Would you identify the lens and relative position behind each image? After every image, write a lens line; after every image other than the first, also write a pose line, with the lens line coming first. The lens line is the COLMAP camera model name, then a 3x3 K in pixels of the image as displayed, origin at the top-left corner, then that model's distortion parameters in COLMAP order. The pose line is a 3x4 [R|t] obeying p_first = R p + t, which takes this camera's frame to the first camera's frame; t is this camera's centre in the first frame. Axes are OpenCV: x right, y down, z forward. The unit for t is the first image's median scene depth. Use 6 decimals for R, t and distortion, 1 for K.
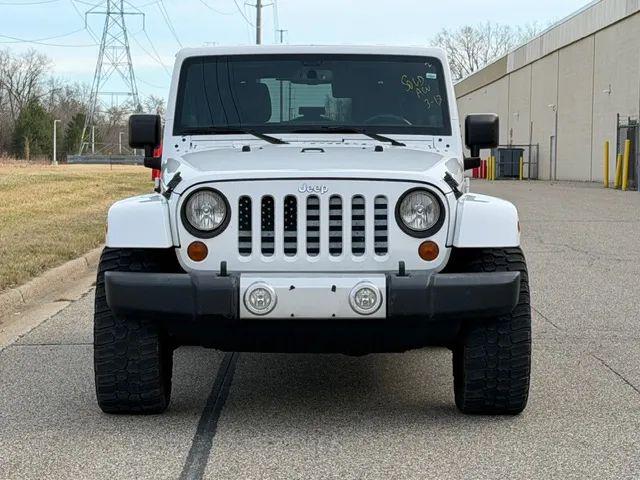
lens RADIAL K [[770.2, 0, 320.0], [0, 770.2, 240.0], [0, 0, 1]] dist [0.026087, -0.050632]
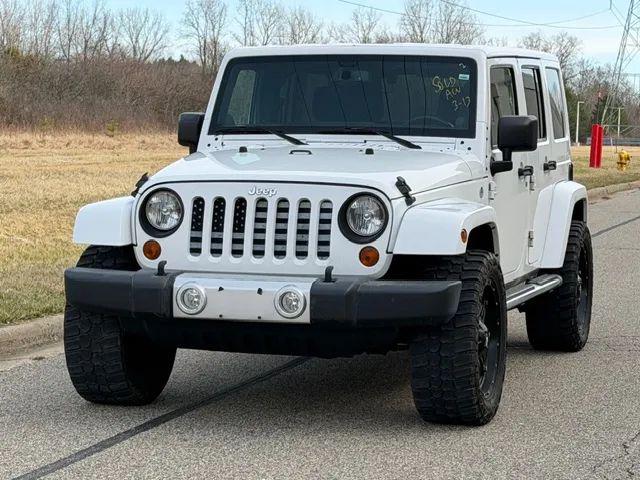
lens RADIAL K [[770.2, 0, 320.0], [0, 770.2, 240.0], [0, 0, 1]] dist [0.026087, -0.050632]
pose [[0.992134, 0.028297, -0.121942, 0.192025], [-0.028030, 0.999599, 0.003902, -0.009067], [0.122004, -0.000453, 0.992529, 0.008420]]
